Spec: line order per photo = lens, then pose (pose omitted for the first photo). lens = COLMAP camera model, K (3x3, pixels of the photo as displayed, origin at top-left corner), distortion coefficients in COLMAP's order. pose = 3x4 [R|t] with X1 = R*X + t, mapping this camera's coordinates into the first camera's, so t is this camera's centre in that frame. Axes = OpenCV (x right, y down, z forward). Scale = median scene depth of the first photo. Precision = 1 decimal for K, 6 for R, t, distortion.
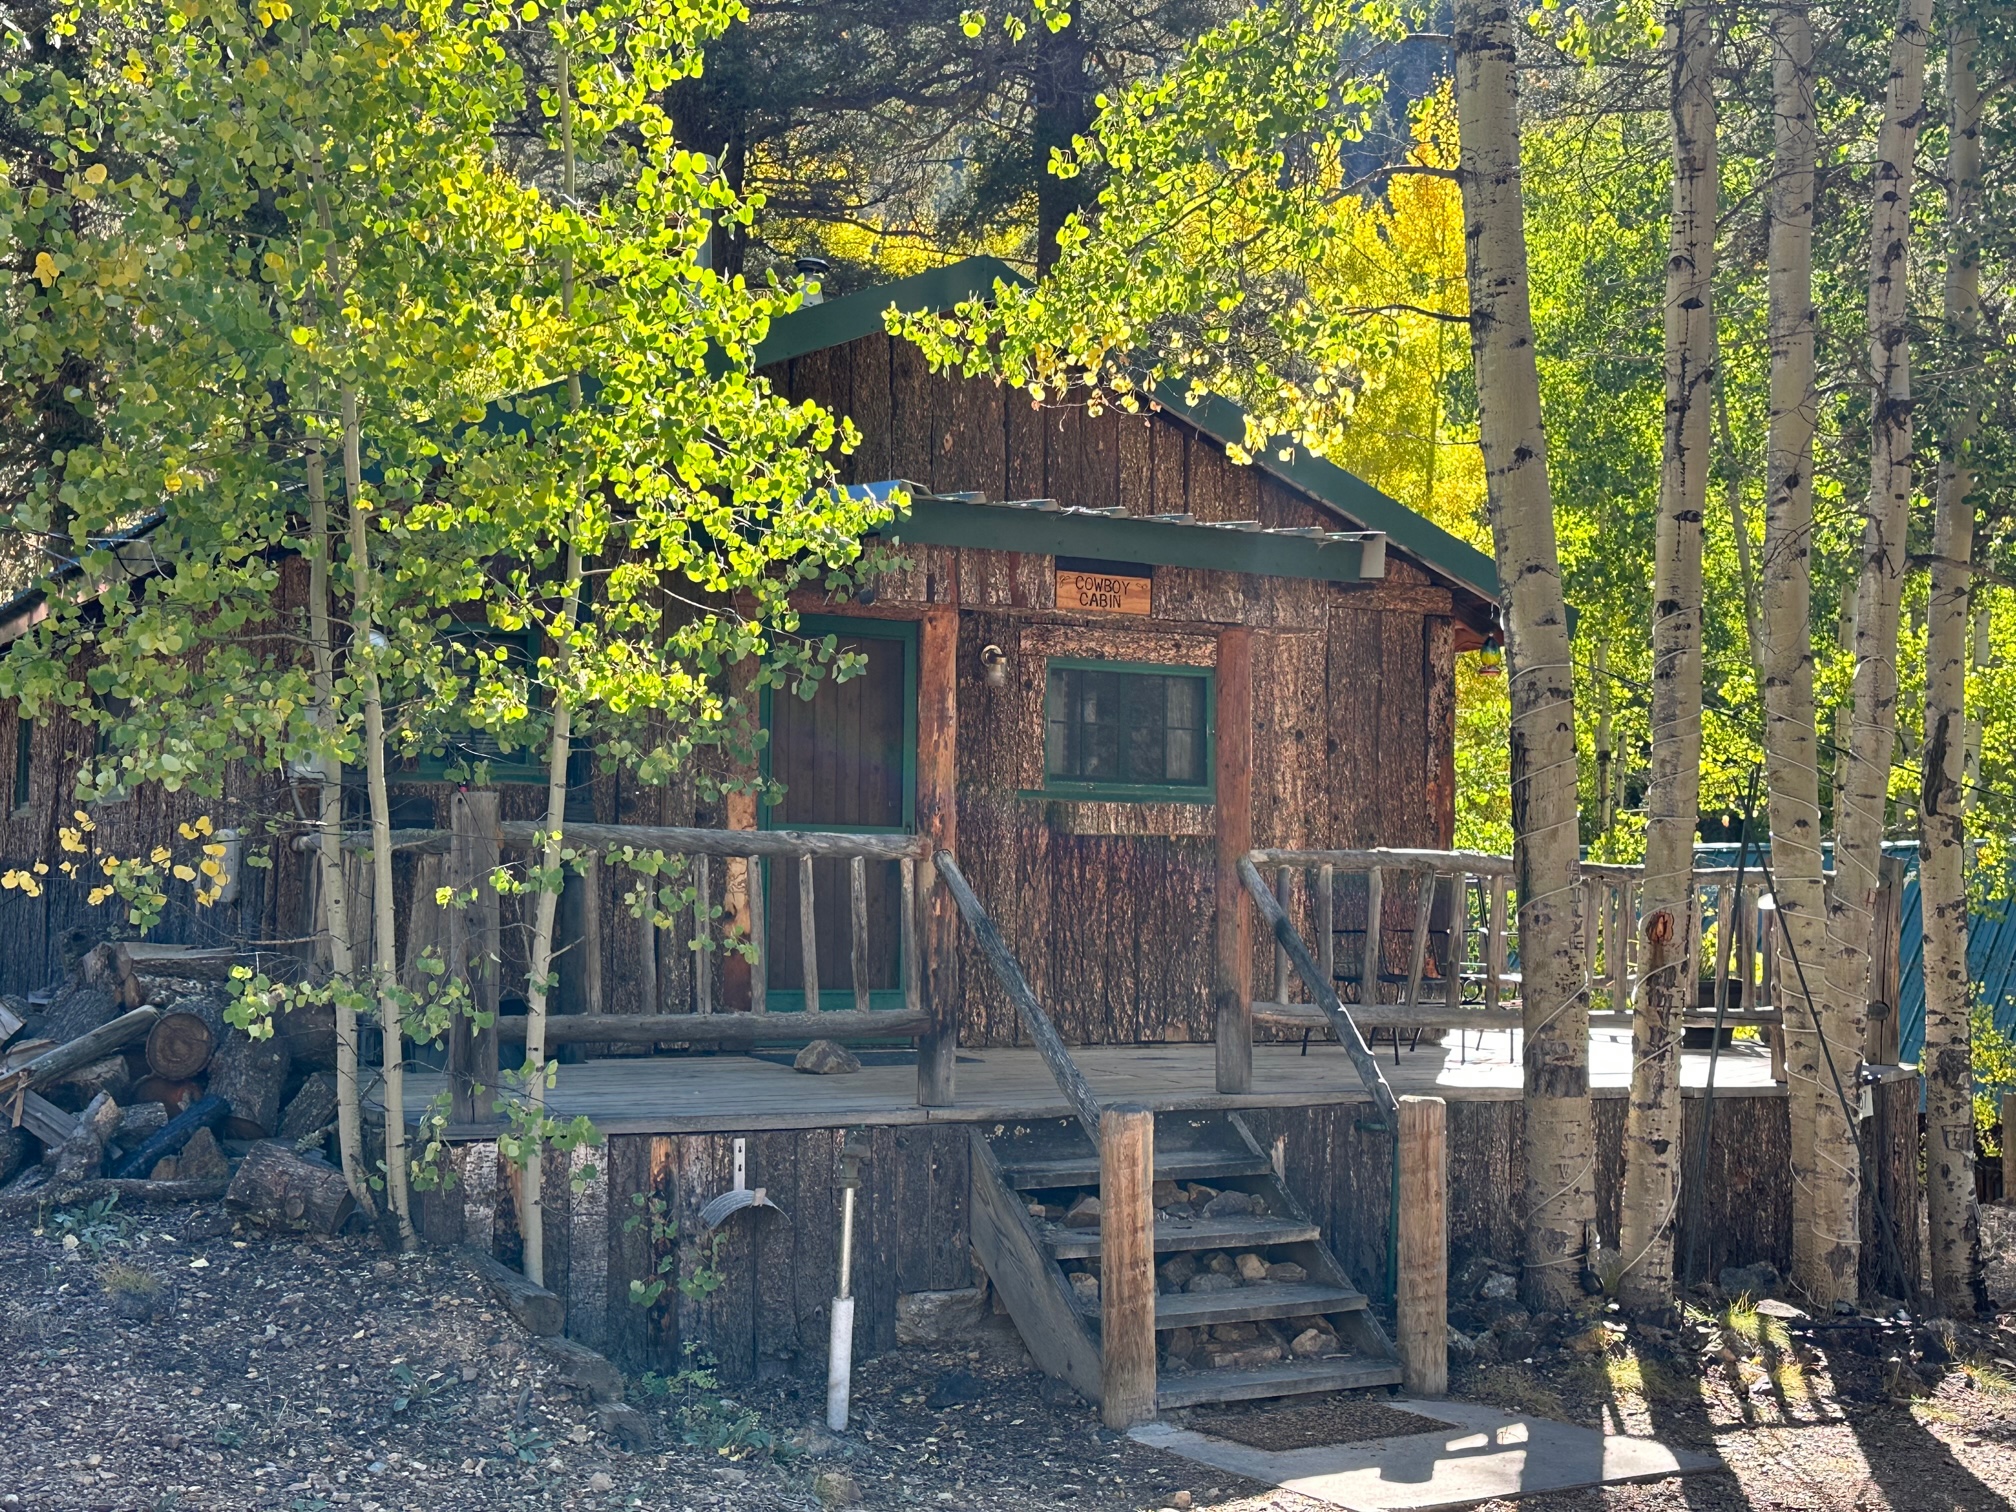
lens RADIAL K [[2578.7, 0, 1008.4], [0, 2578.7, 756.4], [0, 0, 1]] dist [0.002359, 0.000000]
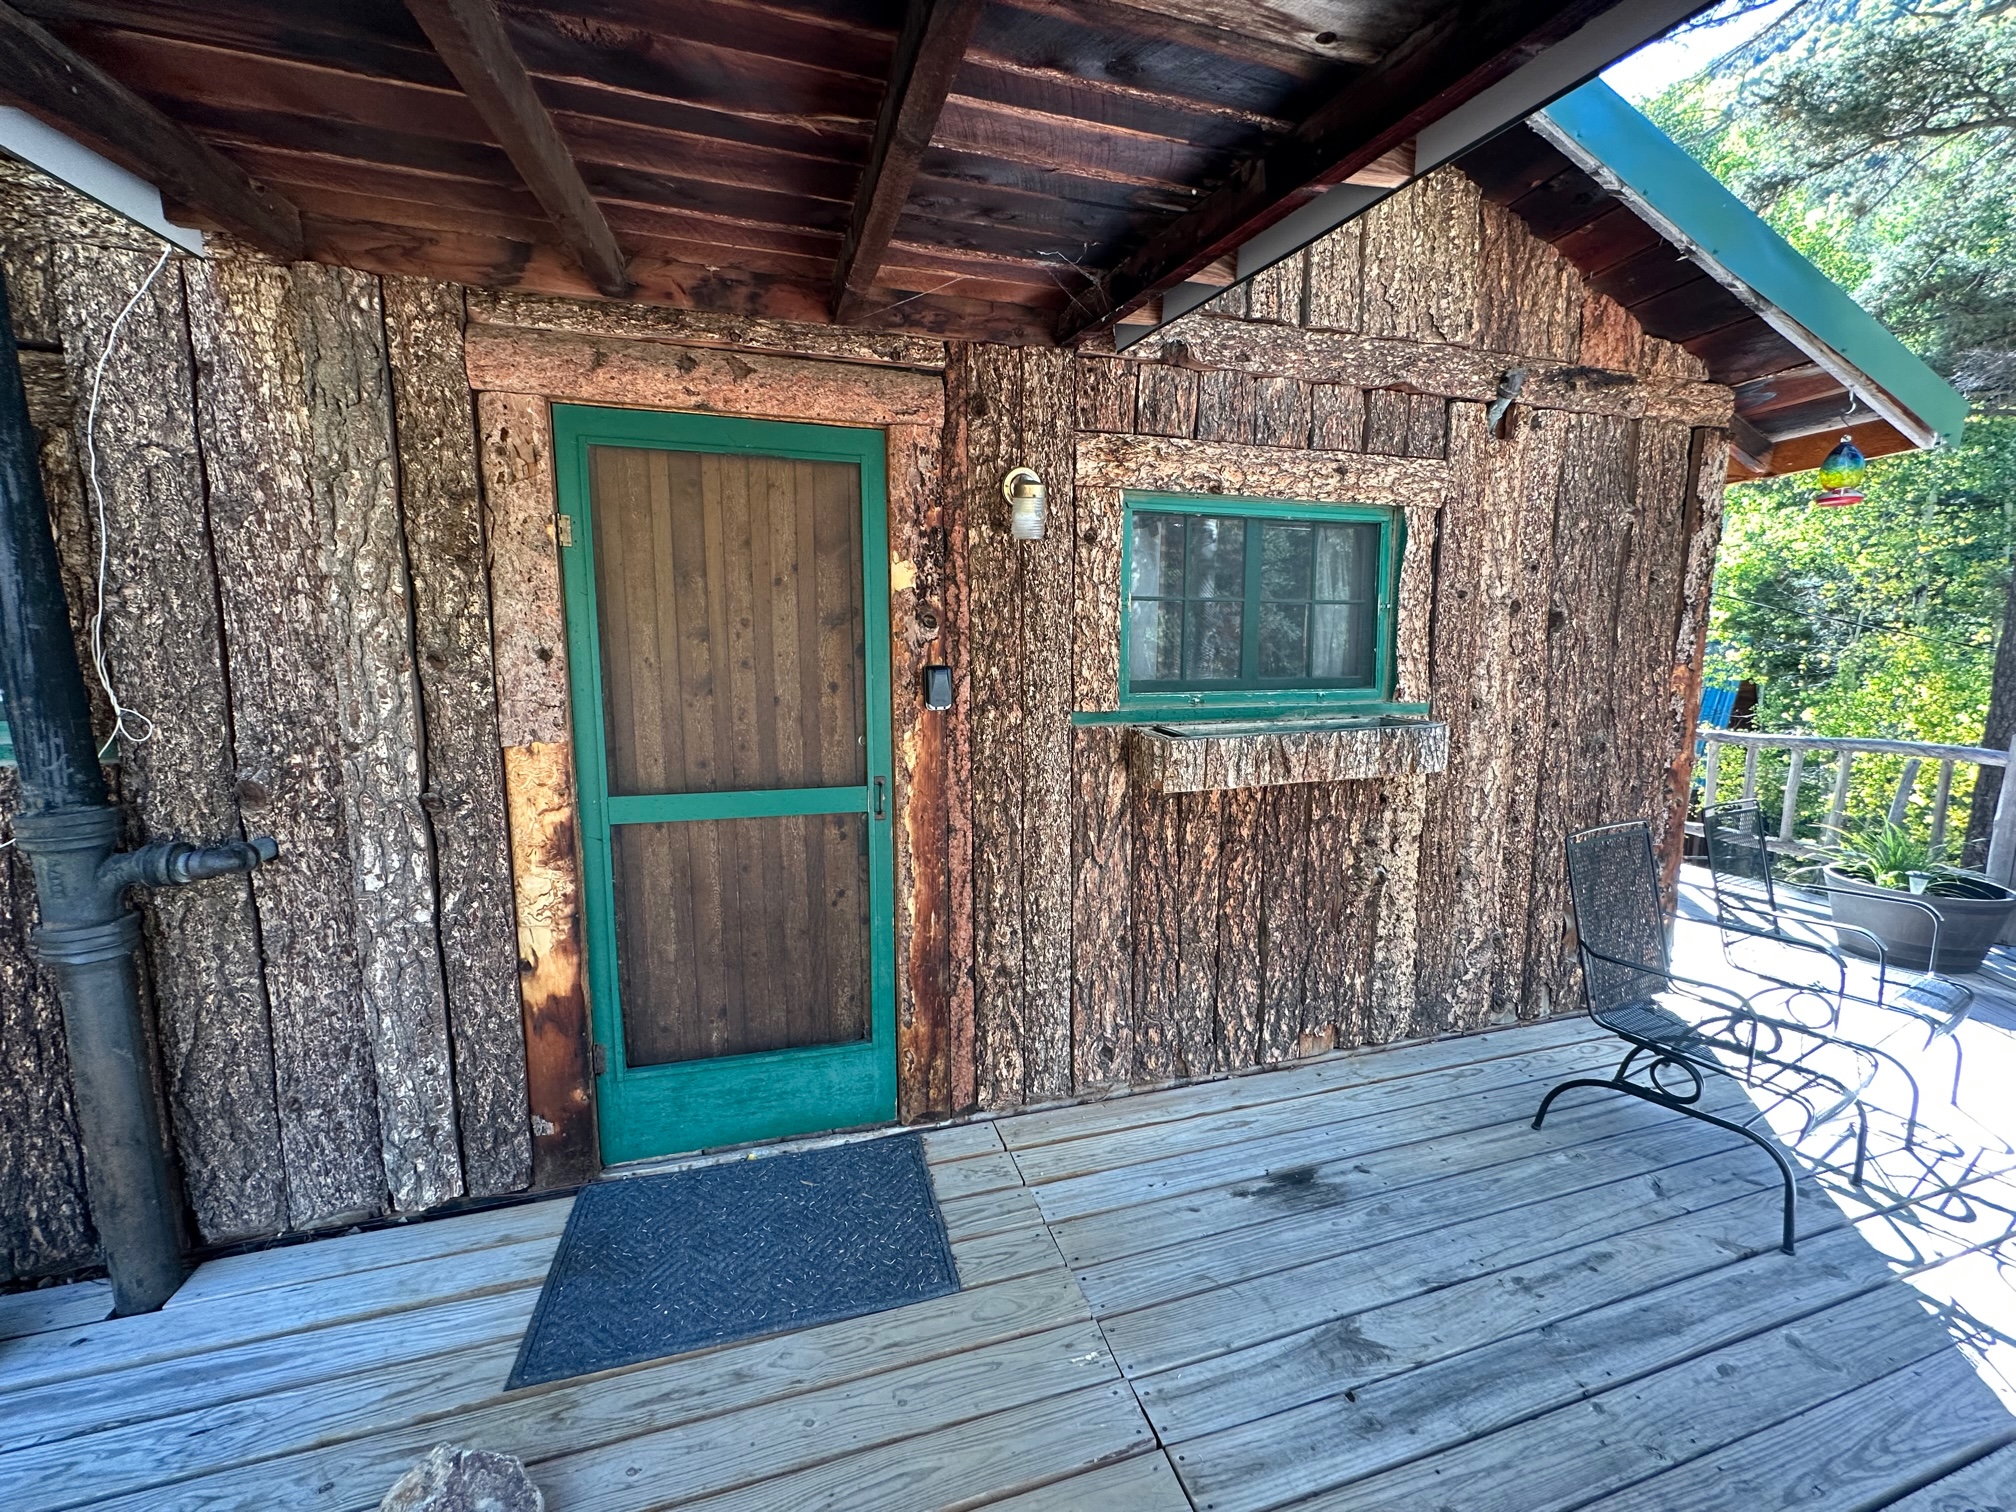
lens RADIAL K [[809.0, 0, 1006.9], [0, 809.0, 750.7], [0, 0, 1]] dist [-0.002597, -0.000074]
pose [[0.976083, 0.013633, -0.216968, 0.029665], [0.025181, 0.984224, 0.175124, -0.012181], [0.215933, -0.176399, 0.960342, 0.793768]]
